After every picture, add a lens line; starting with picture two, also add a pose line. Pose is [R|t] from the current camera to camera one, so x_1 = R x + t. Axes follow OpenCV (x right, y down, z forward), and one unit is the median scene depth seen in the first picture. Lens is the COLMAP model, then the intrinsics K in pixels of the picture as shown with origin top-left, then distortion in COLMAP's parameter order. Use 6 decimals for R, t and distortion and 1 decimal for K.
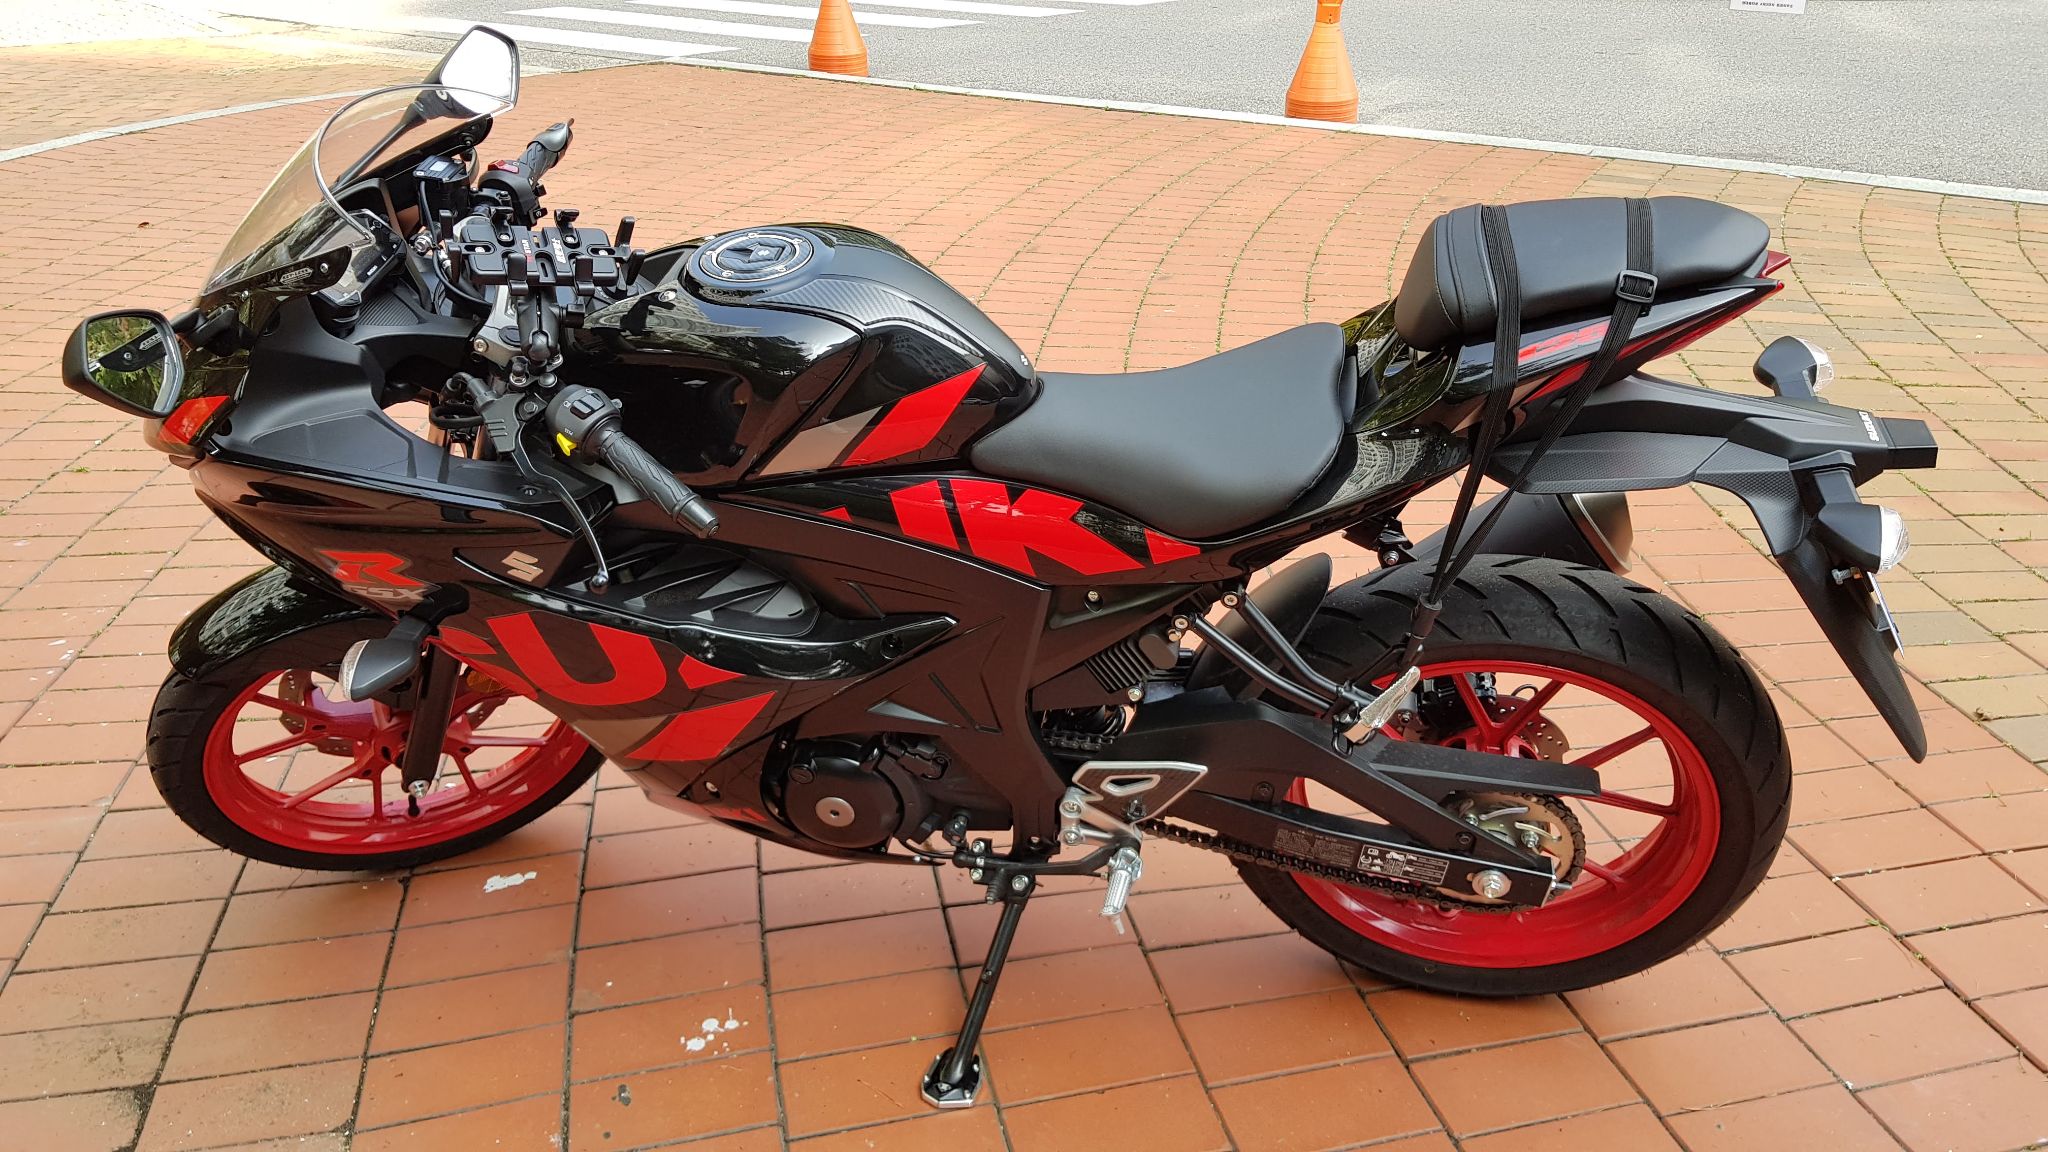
lens RADIAL K [[1621.0, 0, 1028.8], [0, 1621.0, 533.9], [0, 0, 1]] dist [0.079592, -0.168078]
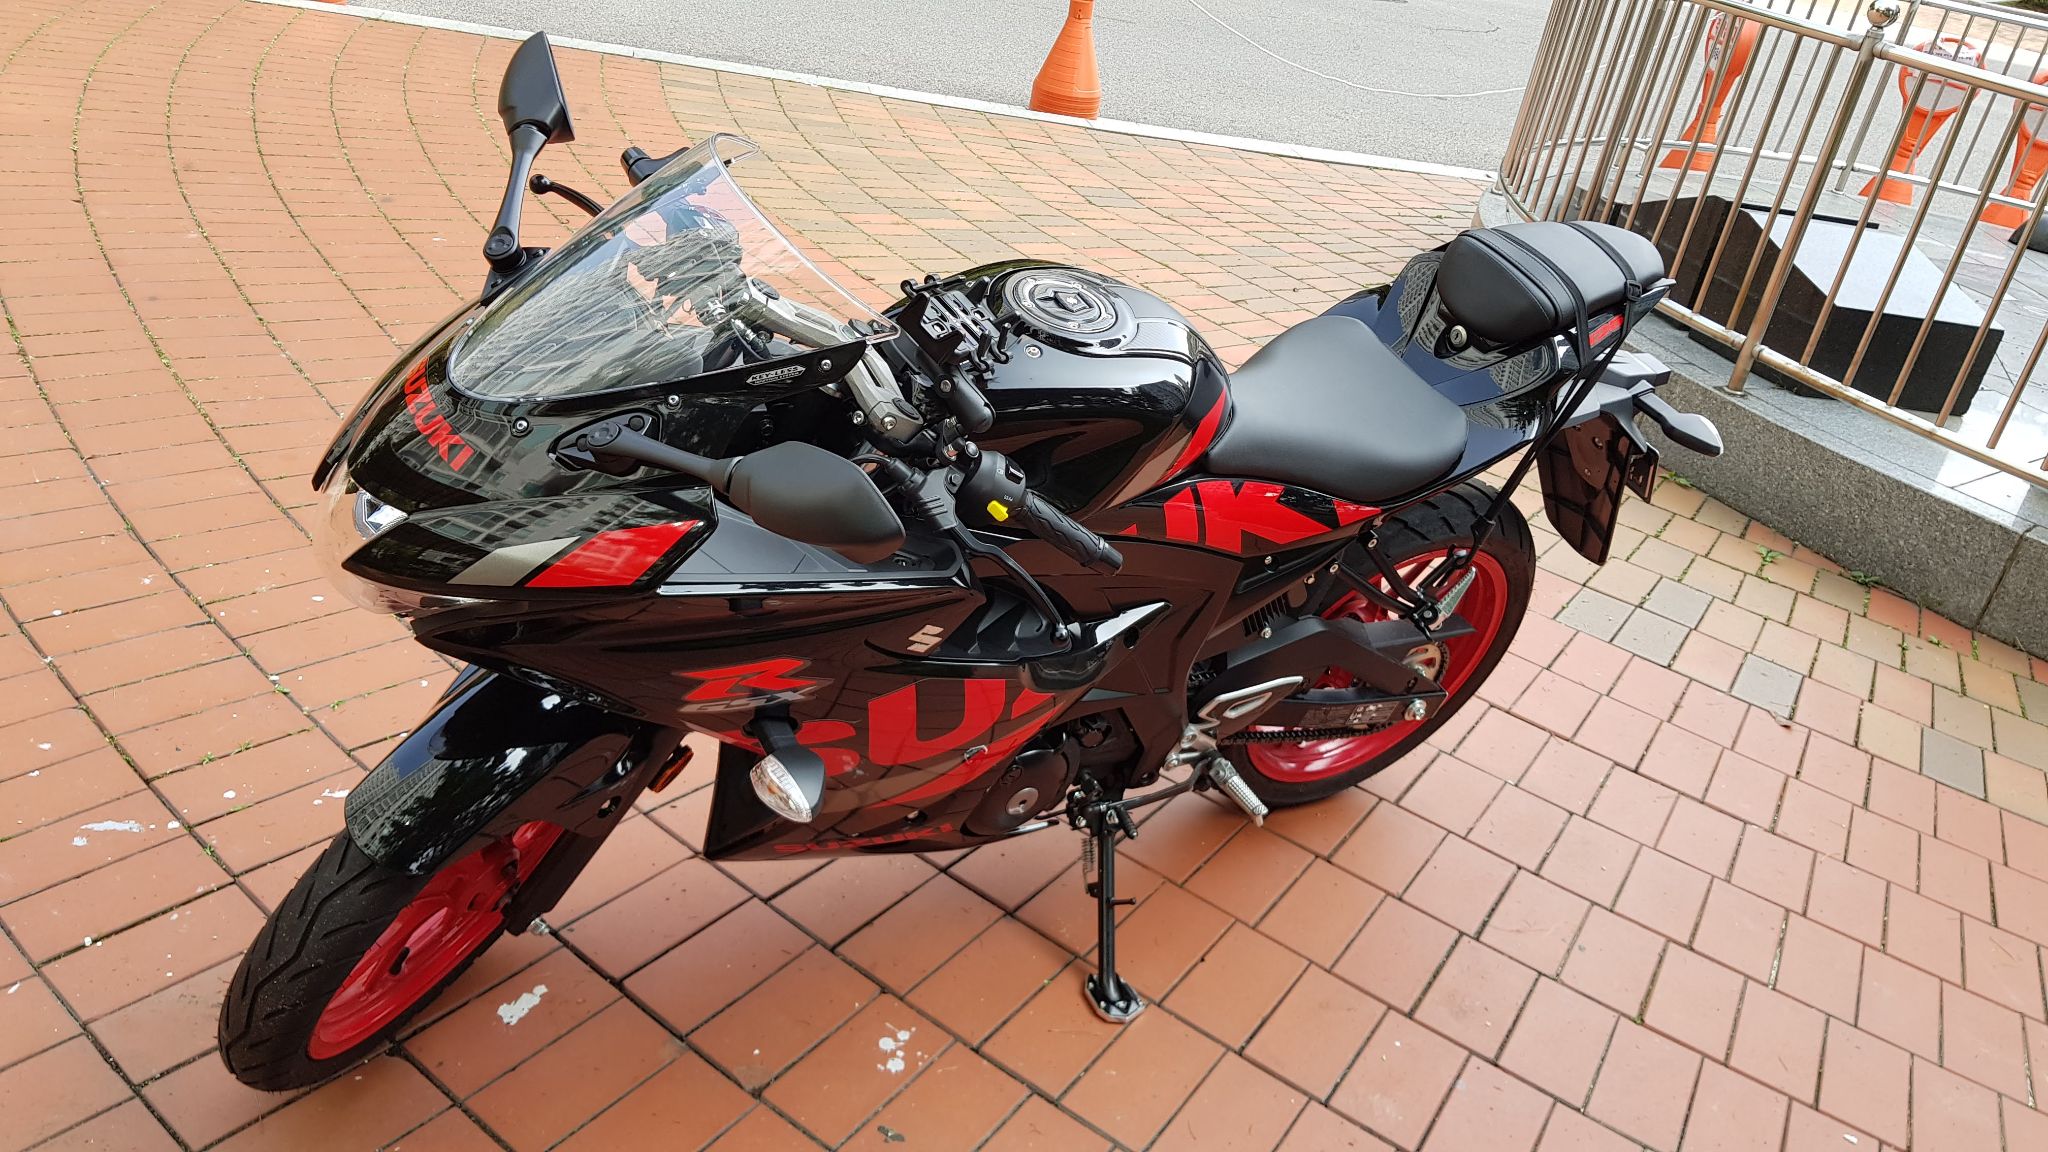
lens RADIAL K [[1575.0, 0, 1024.0], [0, 1575.0, 576.0], [0, 0, 1]] dist [0.071645, -0.107766]
pose [[0.725157, -0.196234, 0.660030, -0.772652], [0.119382, 0.979846, 0.160158, -0.141995], [-0.678156, -0.037344, 0.733969, 0.240989]]
